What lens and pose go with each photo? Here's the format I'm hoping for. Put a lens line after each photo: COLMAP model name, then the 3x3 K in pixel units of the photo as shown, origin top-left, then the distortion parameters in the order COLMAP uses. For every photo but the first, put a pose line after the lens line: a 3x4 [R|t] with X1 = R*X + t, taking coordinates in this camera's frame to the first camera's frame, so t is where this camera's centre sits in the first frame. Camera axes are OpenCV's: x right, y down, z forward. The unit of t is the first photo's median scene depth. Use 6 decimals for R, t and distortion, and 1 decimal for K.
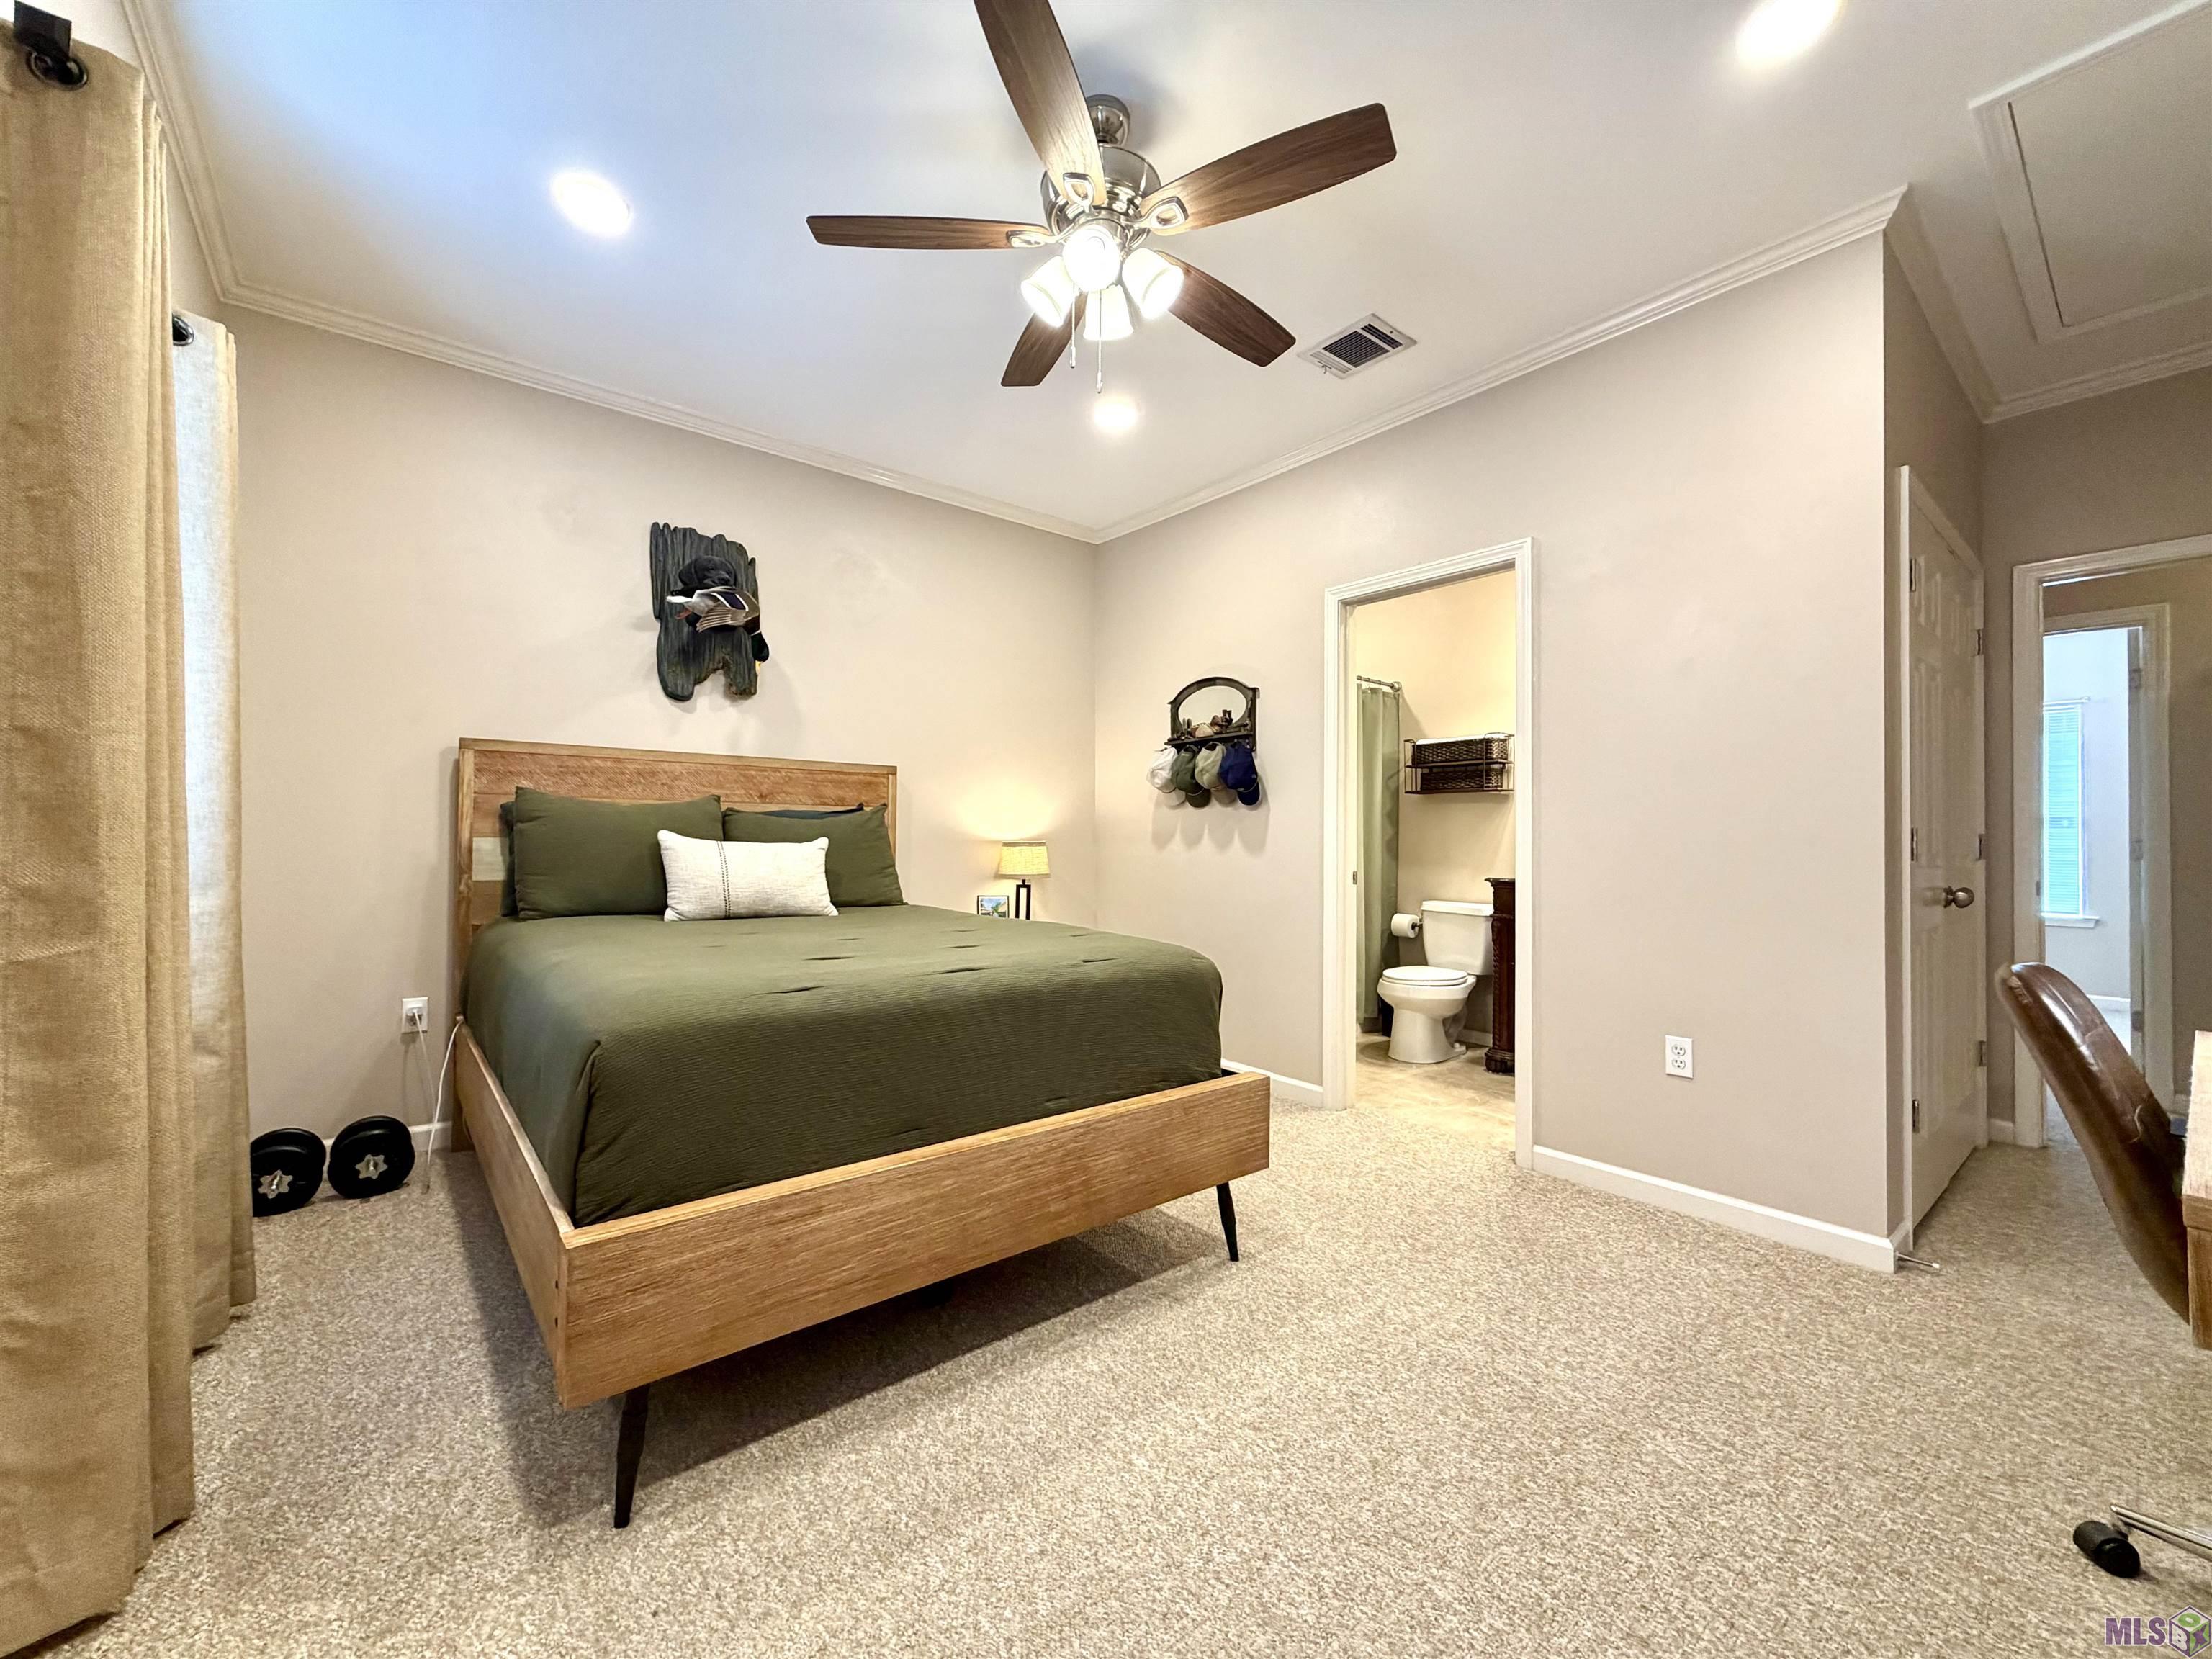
lens RADIAL K [[882.2, 0, 1095.6], [0, 882.2, 826.5], [0, 0, 1]] dist [-0.000356, 0.000034]
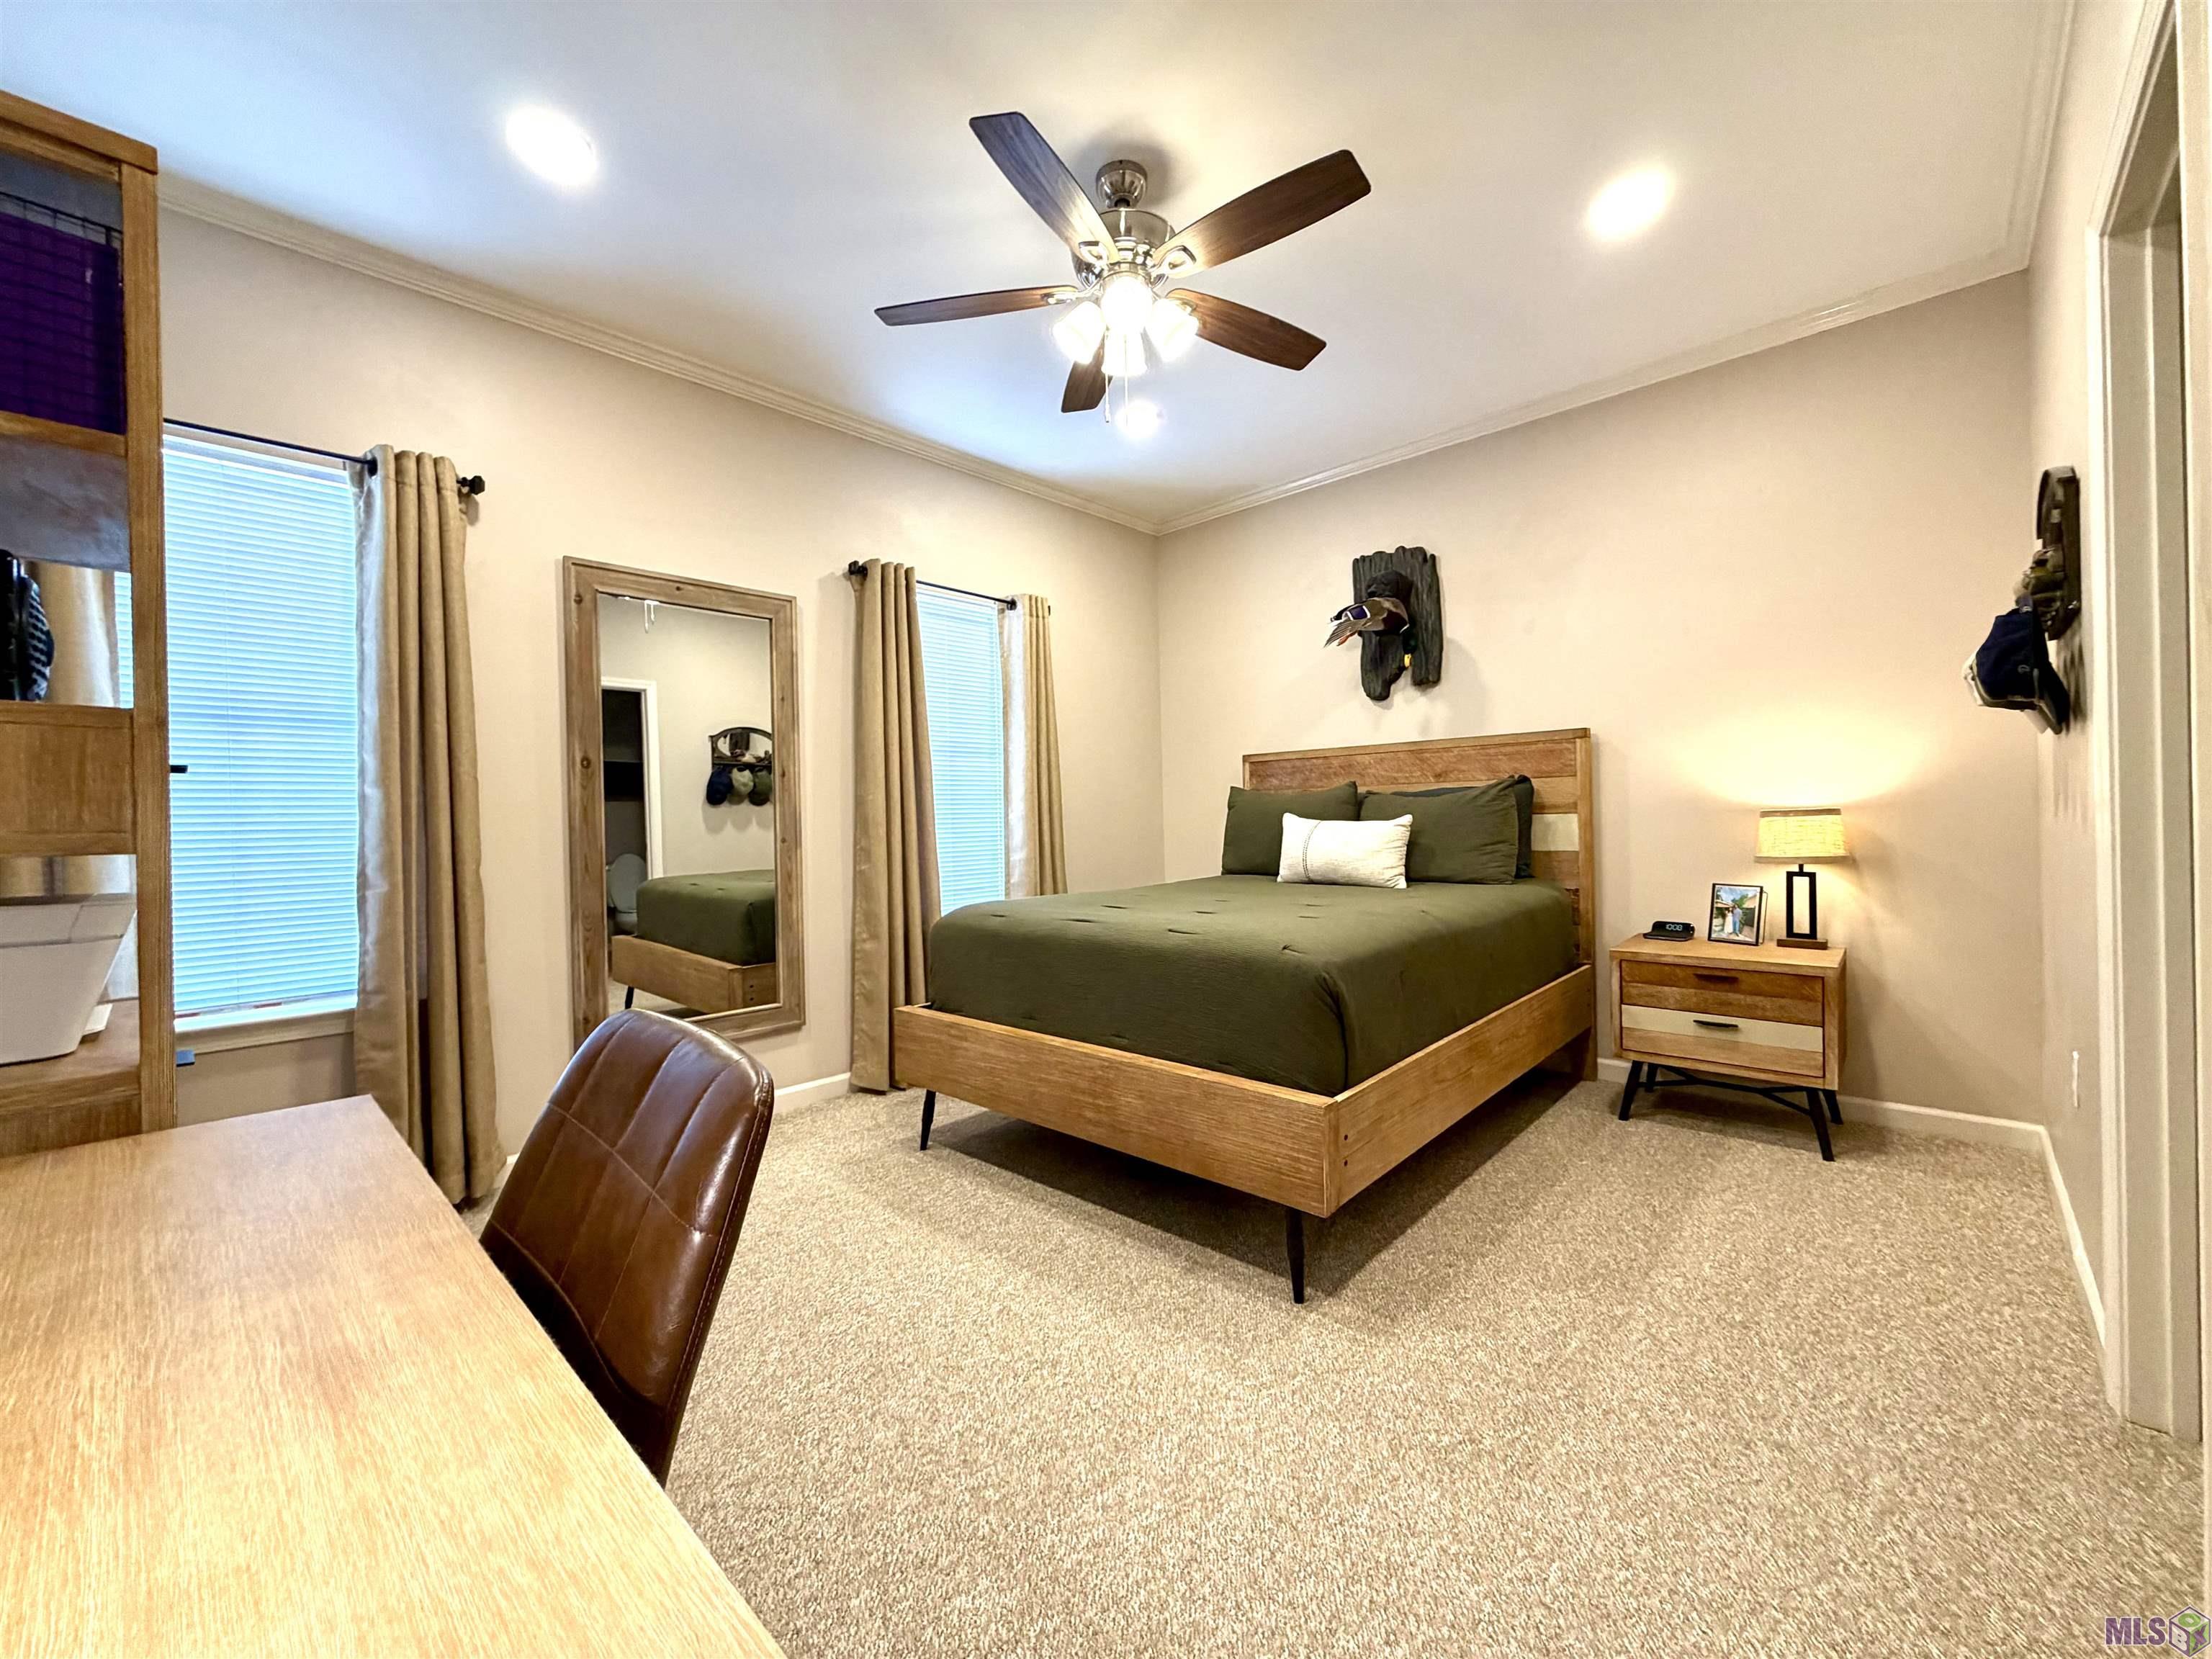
lens RADIAL K [[892.1, 0, 1109.8], [0, 892.1, 822.0], [0, 0, 1]] dist [0.001053, 0.000094]
pose [[0.135407, -0.008738, -0.990752, 0.775472], [0.041074, 0.999151, -0.003198, 0.010696], [0.989938, -0.040262, 0.135651, 0.549199]]
